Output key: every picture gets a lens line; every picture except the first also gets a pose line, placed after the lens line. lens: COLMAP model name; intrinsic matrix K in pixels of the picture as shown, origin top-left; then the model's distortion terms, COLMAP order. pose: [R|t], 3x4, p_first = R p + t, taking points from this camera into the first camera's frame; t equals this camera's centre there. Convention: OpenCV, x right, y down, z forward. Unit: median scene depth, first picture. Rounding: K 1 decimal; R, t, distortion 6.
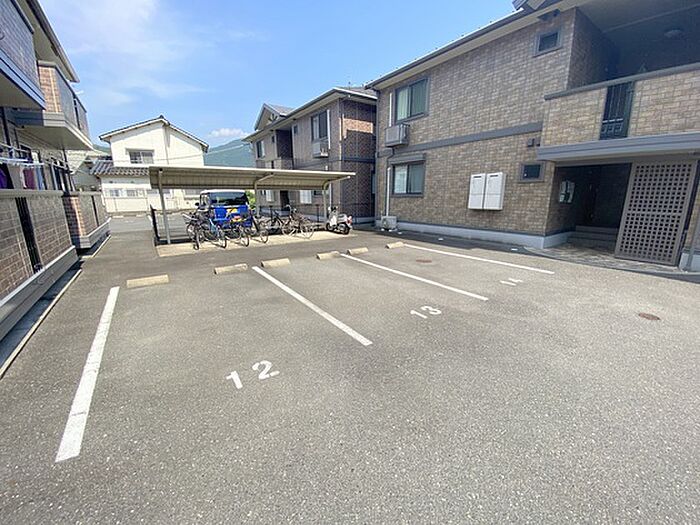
lens RADIAL K [[282.5, 0, 350.0], [0, 282.5, 262.5], [0, 0, 1]] dist [0.021172, -0.019147]
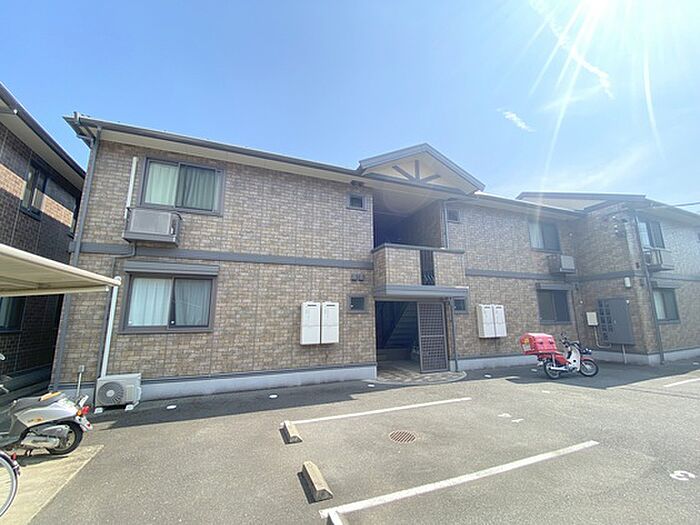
lens RADIAL K [[282.5, 0, 350.0], [0, 282.5, 262.5], [0, 0, 1]] dist [0.021172, -0.019147]
pose [[0.245393, 0.185476, 0.951515, -0.350812], [0.234241, 0.941098, -0.243855, -0.191928], [-0.940699, 0.282724, 0.187493, 0.705381]]
